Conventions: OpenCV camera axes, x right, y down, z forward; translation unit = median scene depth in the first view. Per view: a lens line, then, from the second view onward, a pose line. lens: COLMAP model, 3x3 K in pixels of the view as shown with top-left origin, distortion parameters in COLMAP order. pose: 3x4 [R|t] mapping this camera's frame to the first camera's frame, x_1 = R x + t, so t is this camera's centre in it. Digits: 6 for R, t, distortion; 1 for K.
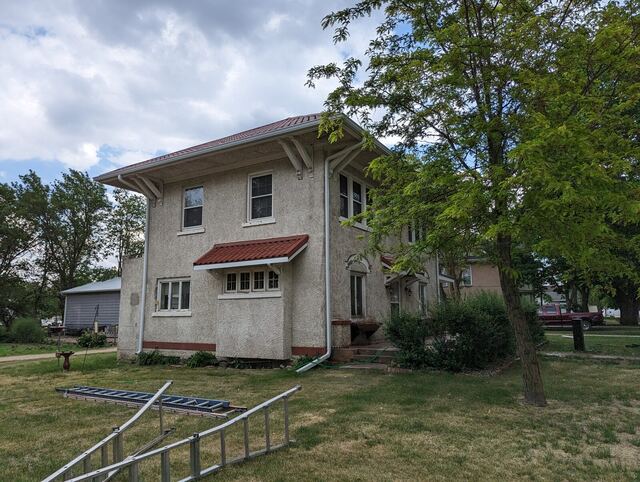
lens RADIAL K [[429.5, 0, 320.4], [0, 429.5, 252.0], [0, 0, 1]] dist [0.048389, -0.076387]
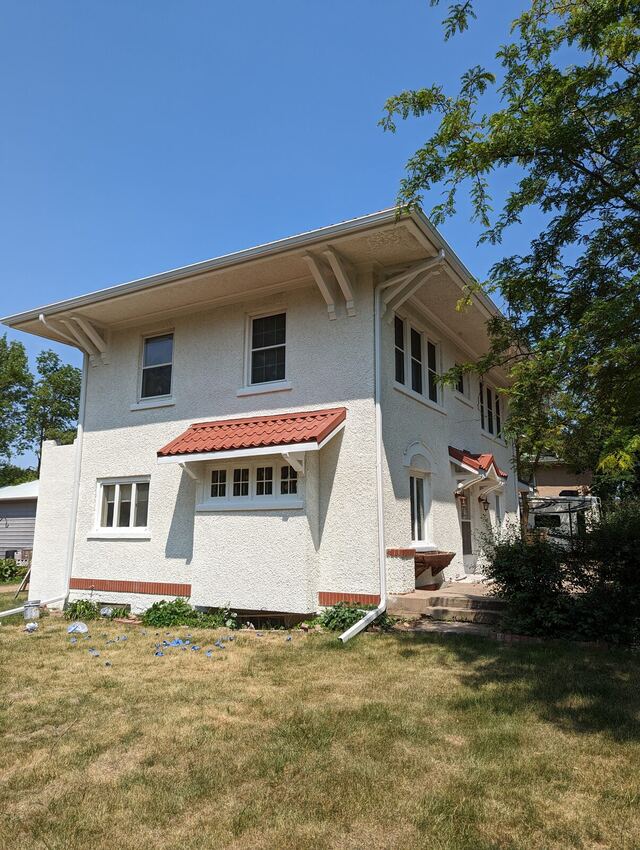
lens RADIAL K [[583.2, 0, 328.2], [0, 583.2, 421.8], [0, 0, 1]] dist [0.011417, -0.022986]
pose [[0.999686, 0.015215, 0.019890, -0.067813], [-0.014165, 0.998551, -0.051910, 0.022407], [-0.020651, 0.051612, 0.998454, 0.158742]]
